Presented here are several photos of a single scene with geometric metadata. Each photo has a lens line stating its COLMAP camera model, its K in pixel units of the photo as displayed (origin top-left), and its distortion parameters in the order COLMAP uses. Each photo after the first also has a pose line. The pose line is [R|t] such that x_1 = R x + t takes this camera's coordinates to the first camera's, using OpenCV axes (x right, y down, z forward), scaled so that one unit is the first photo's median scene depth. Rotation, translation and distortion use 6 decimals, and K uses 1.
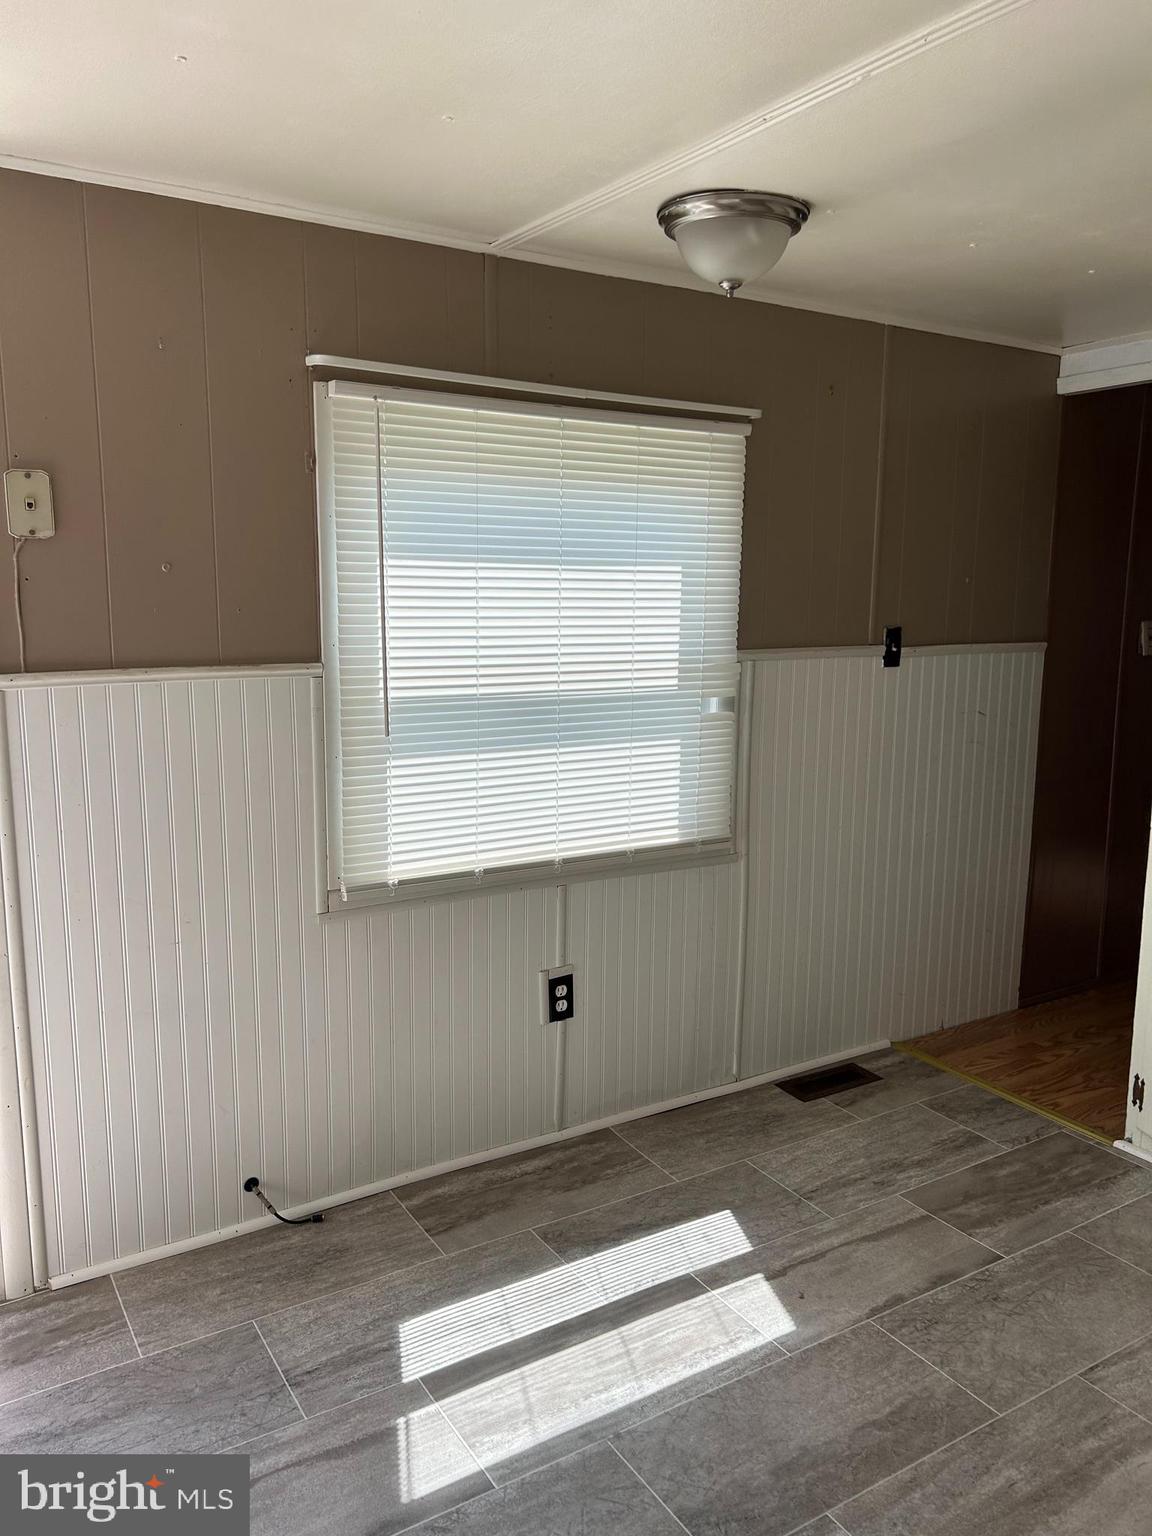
lens RADIAL K [[1159.5, 0, 574.9], [0, 1159.5, 779.7], [0, 0, 1]] dist [0.074738, -0.086974]
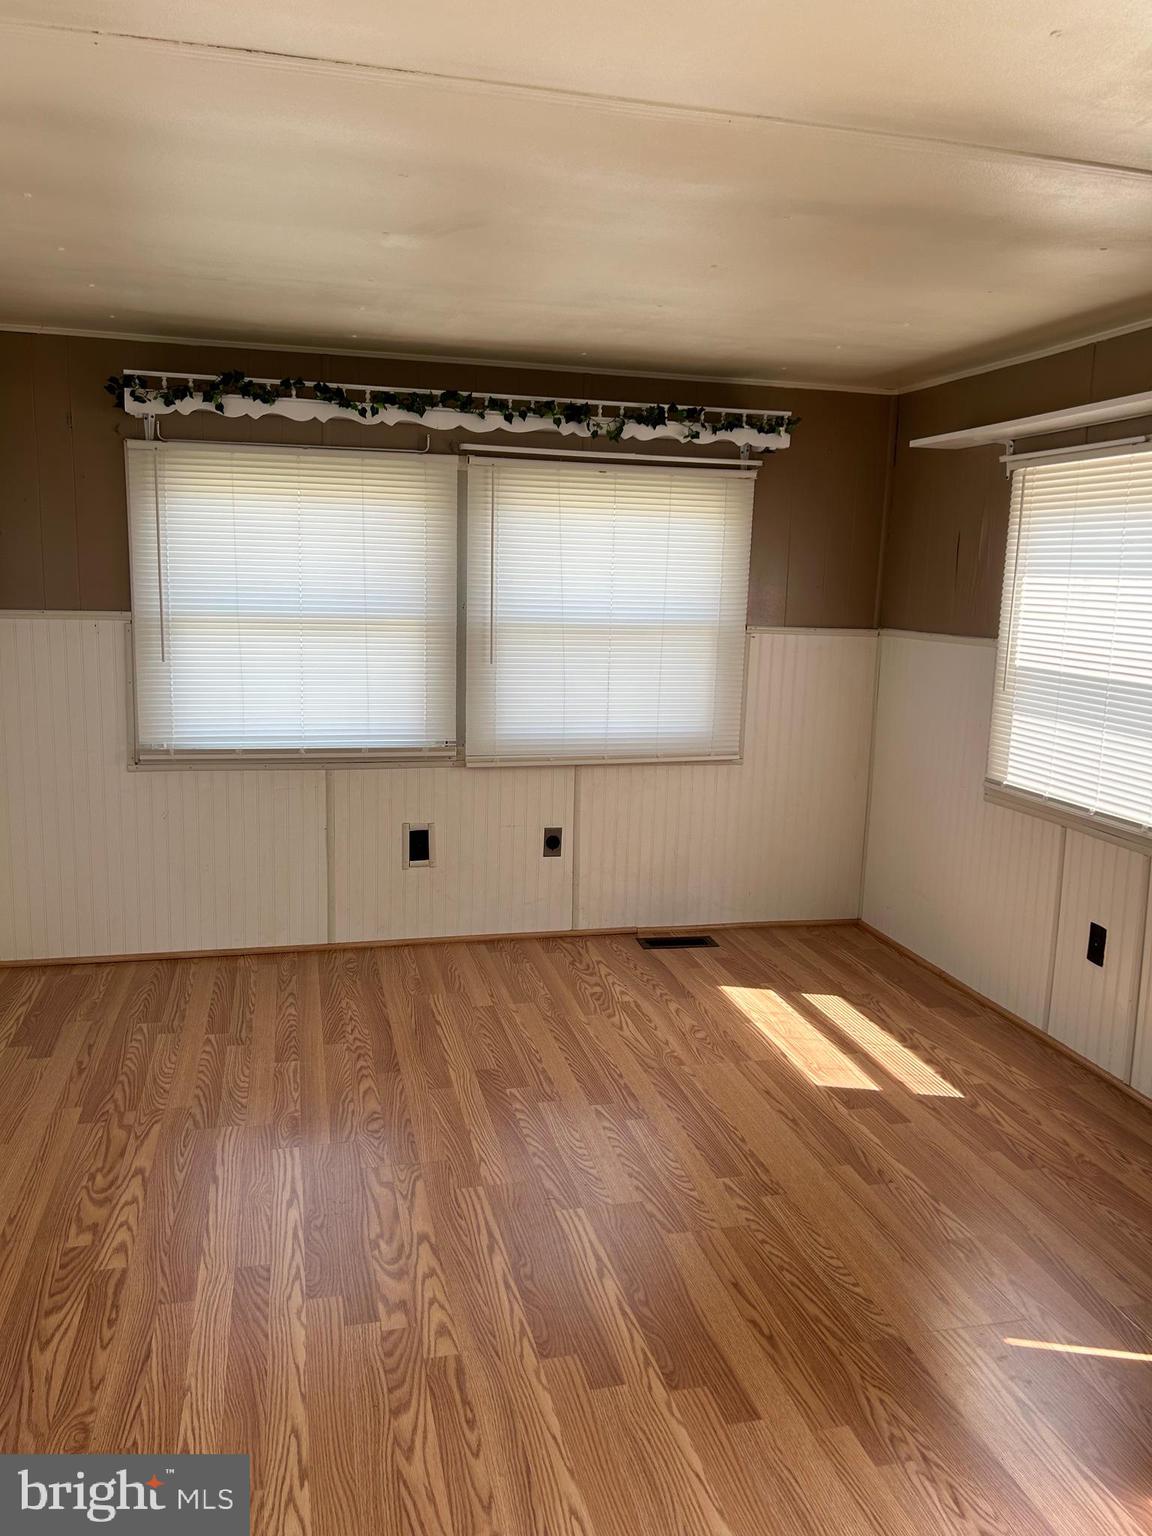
lens RADIAL K [[1159.5, 0, 574.9], [0, 1159.5, 779.7], [0, 0, 1]] dist [0.074738, -0.086974]
pose [[-0.307271, 0.167665, -0.936735, 1.573173], [-0.188066, 0.954243, 0.232489, -0.180053], [0.932853, 0.247606, -0.261679, 0.995664]]
